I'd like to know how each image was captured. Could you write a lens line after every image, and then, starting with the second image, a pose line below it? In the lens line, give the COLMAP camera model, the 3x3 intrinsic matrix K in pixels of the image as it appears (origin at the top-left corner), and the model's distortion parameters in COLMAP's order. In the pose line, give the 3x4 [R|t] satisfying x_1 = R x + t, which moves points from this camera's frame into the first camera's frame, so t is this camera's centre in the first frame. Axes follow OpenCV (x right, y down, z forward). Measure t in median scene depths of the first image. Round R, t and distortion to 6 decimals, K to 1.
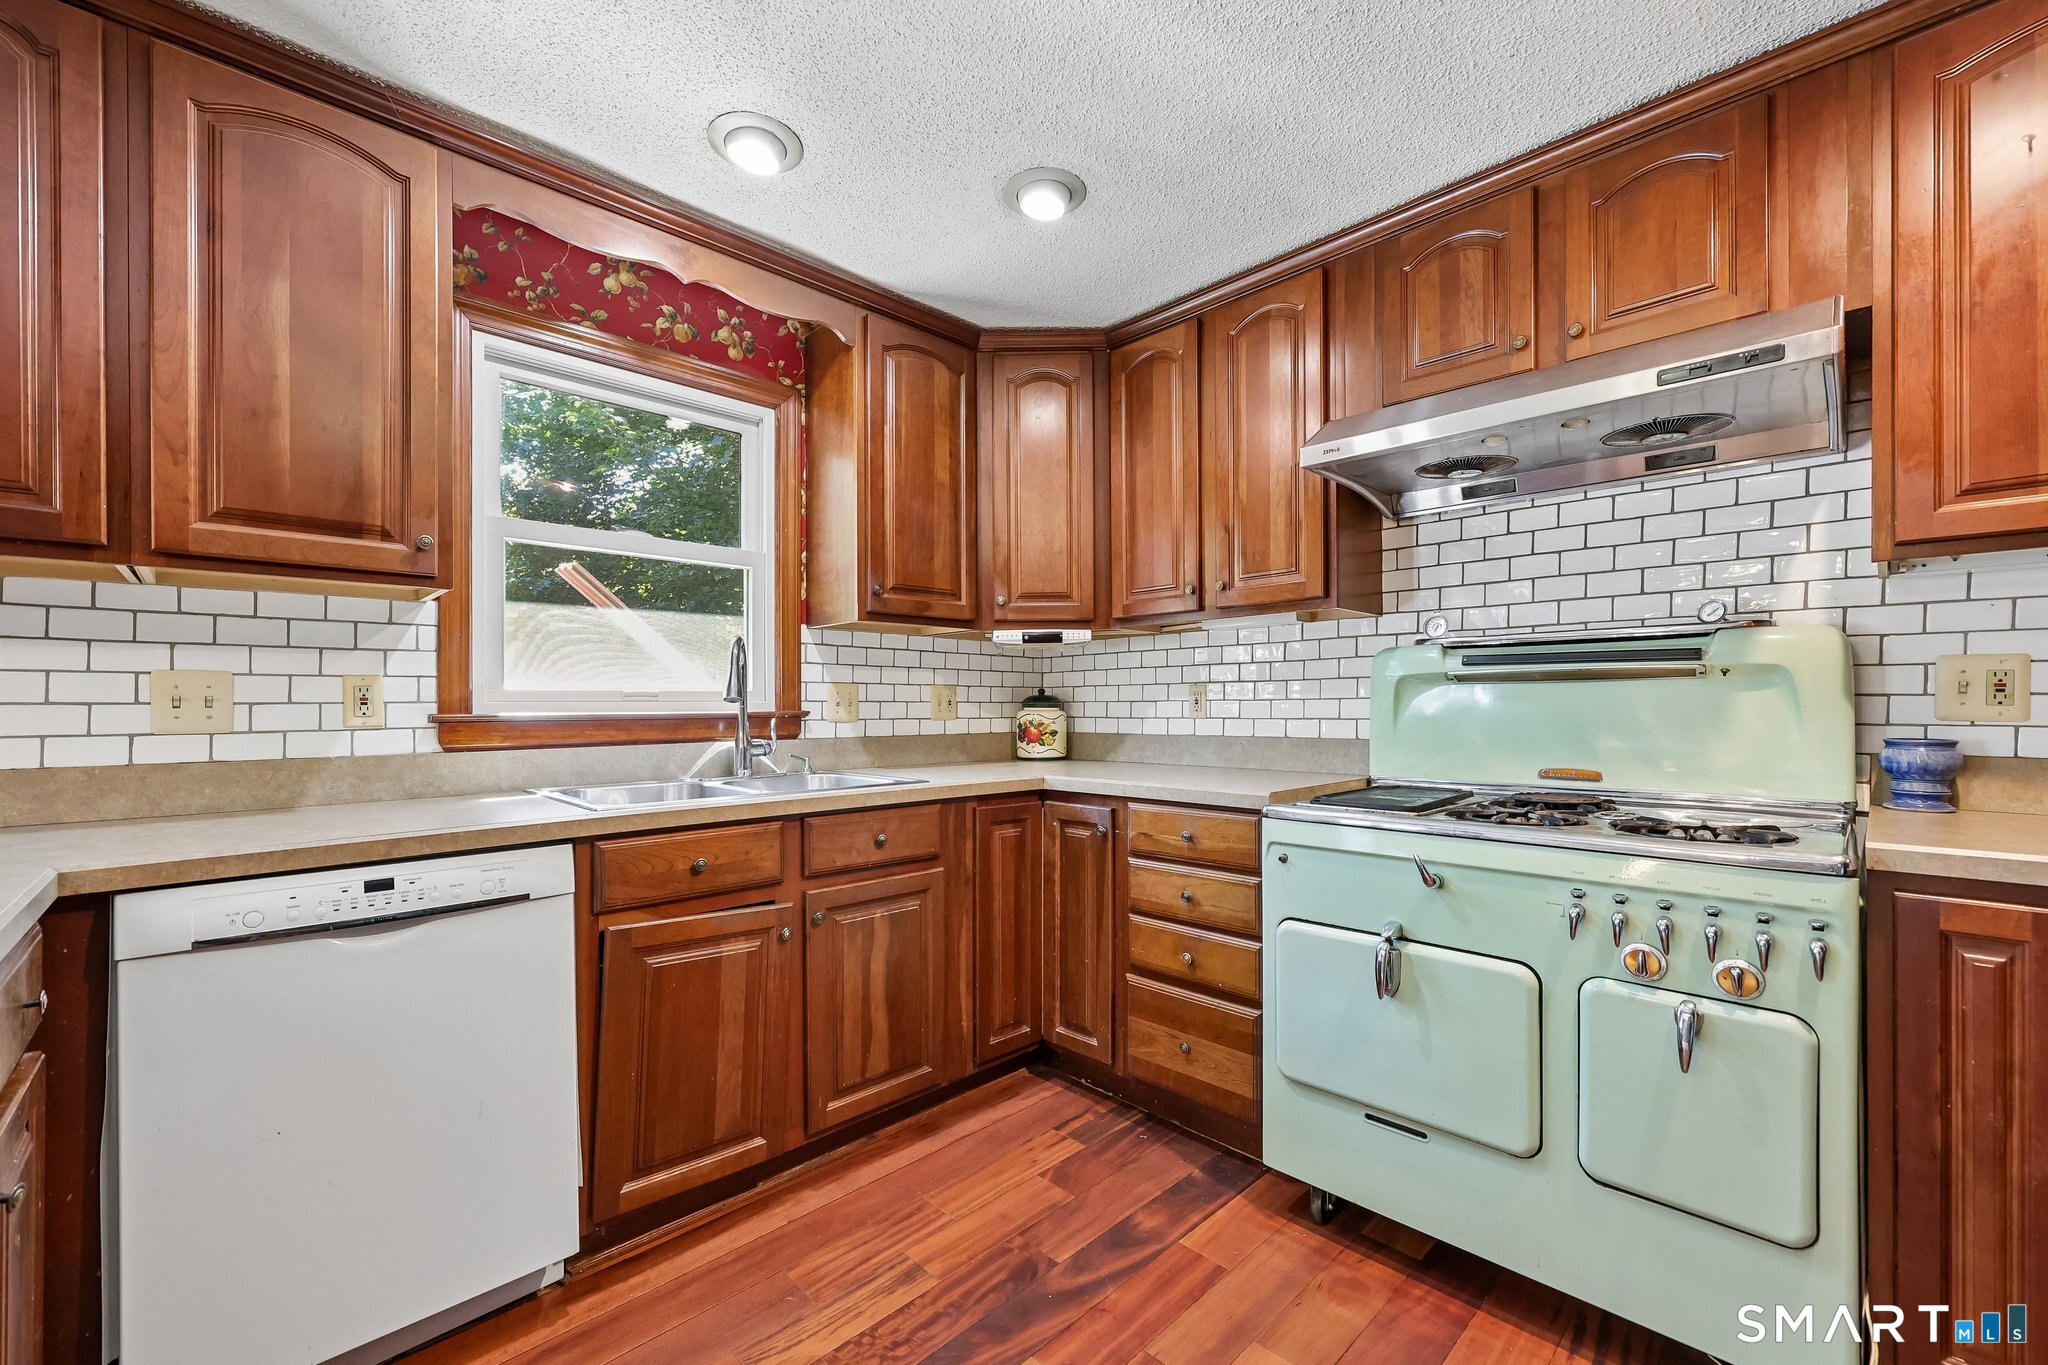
lens RADIAL K [[823.9, 0, 1014.7], [0, 823.9, 704.2], [0, 0, 1]] dist [0.001488, -0.000900]
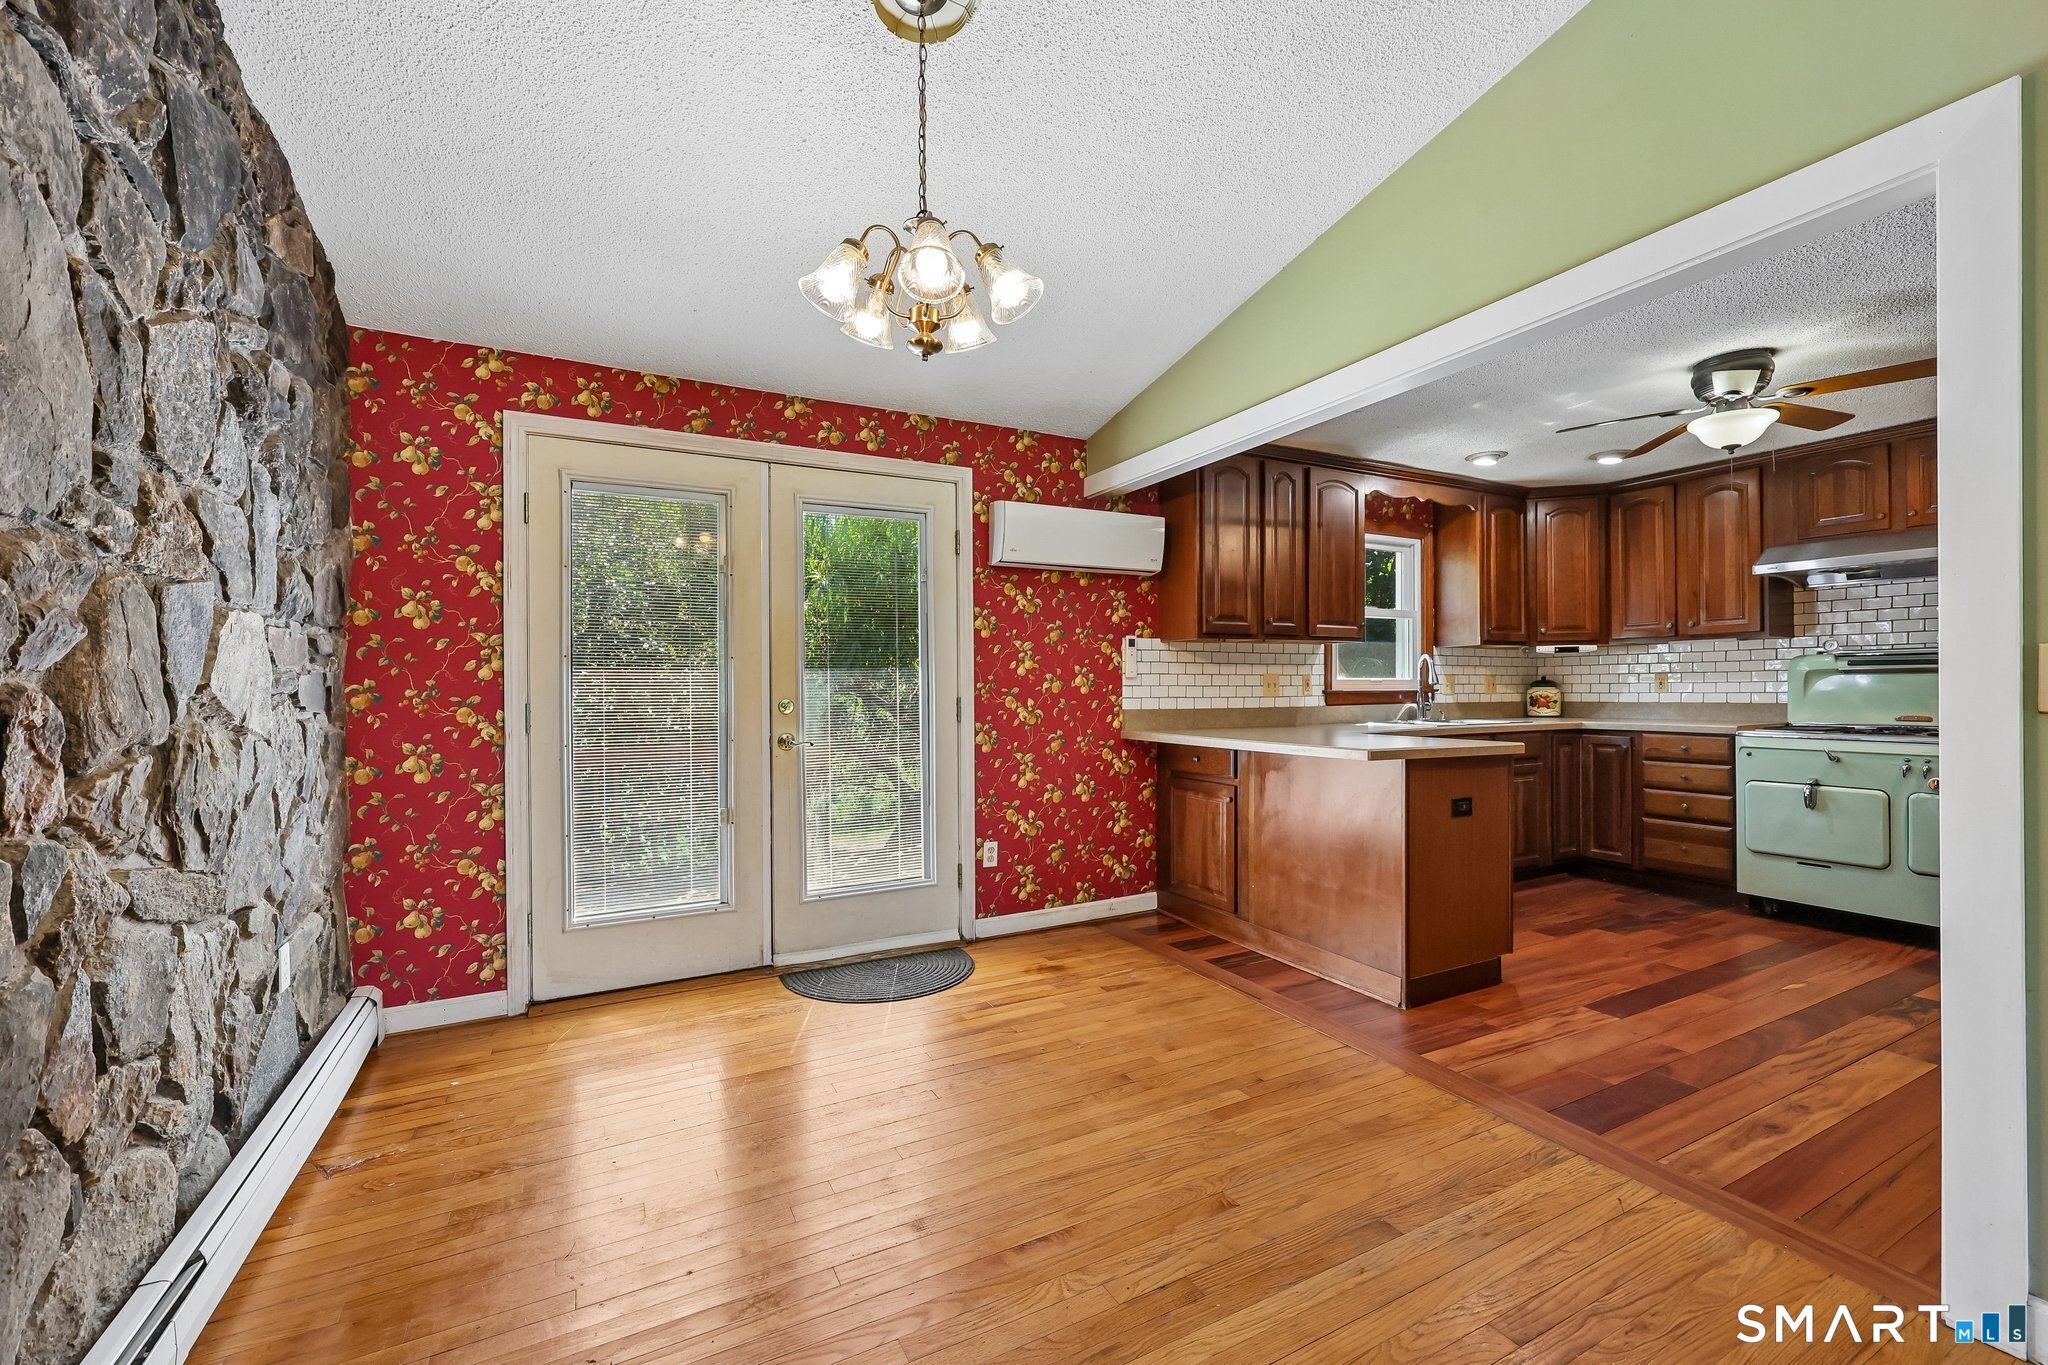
lens RADIAL K [[823.9, 0, 1016.2], [0, 823.9, 685.9], [0, 0, 1]] dist [0.001488, -0.000900]
pose [[0.959706, -0.003024, -0.280990, -0.746353], [0.002867, 0.999995, -0.000967, -0.000455], [0.280991, 0.000122, 0.959710, -1.335522]]
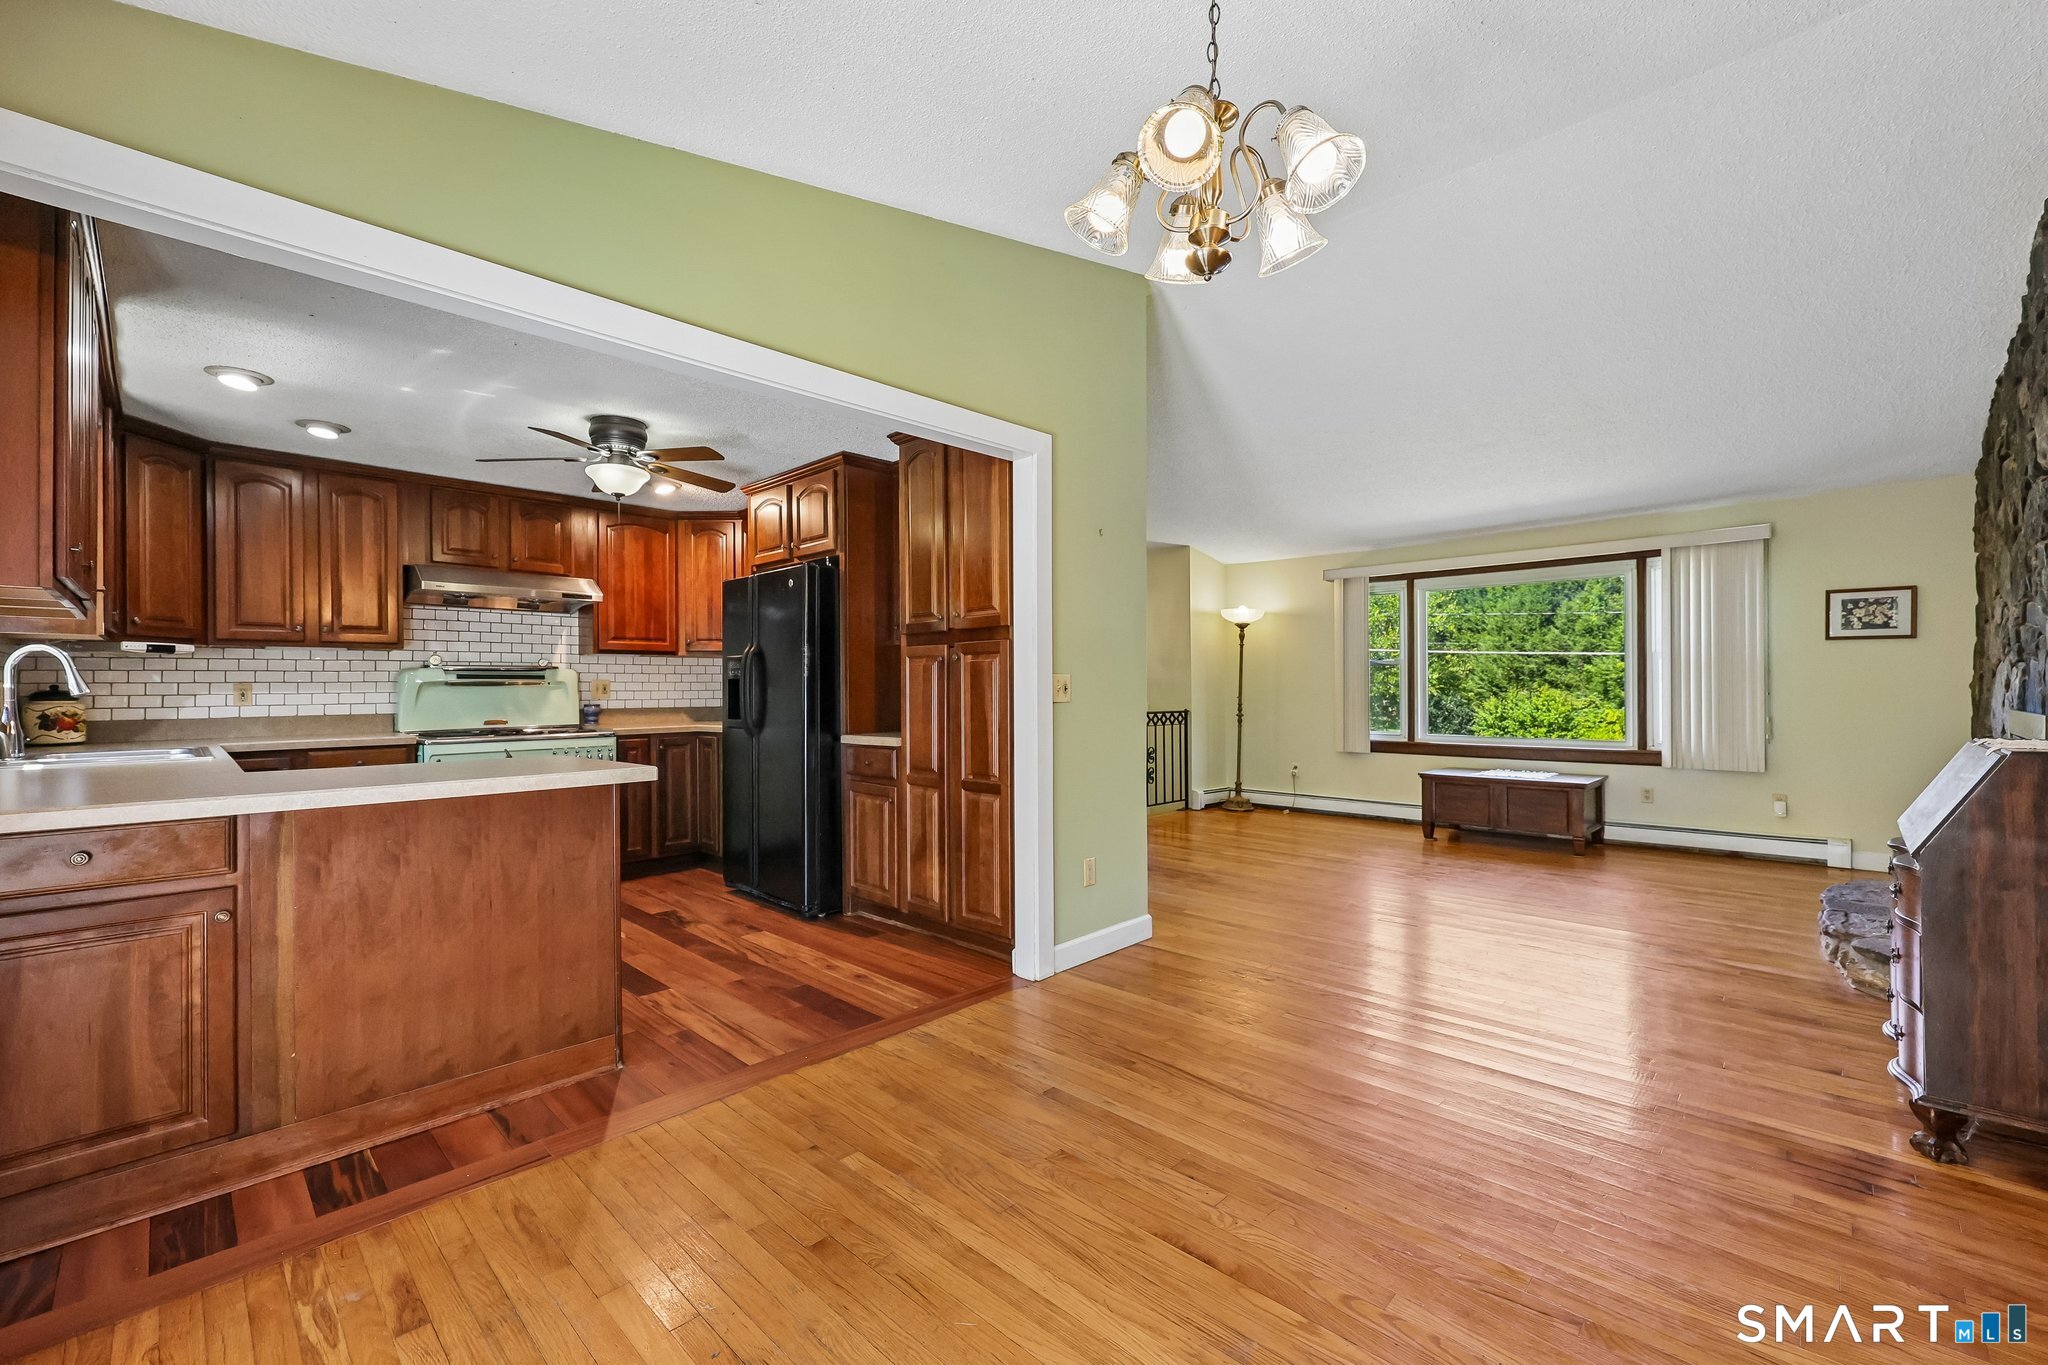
lens RADIAL K [[823.9, 0, 1043.0], [0, 823.9, 682.8], [0, 0, 1]] dist [0.001488, -0.000900]
pose [[-0.042464, 0.012479, 0.999020, -1.637633], [0.006733, 0.999903, -0.012203, 0.003473], [-0.999075, 0.006208, -0.042544, -0.484118]]
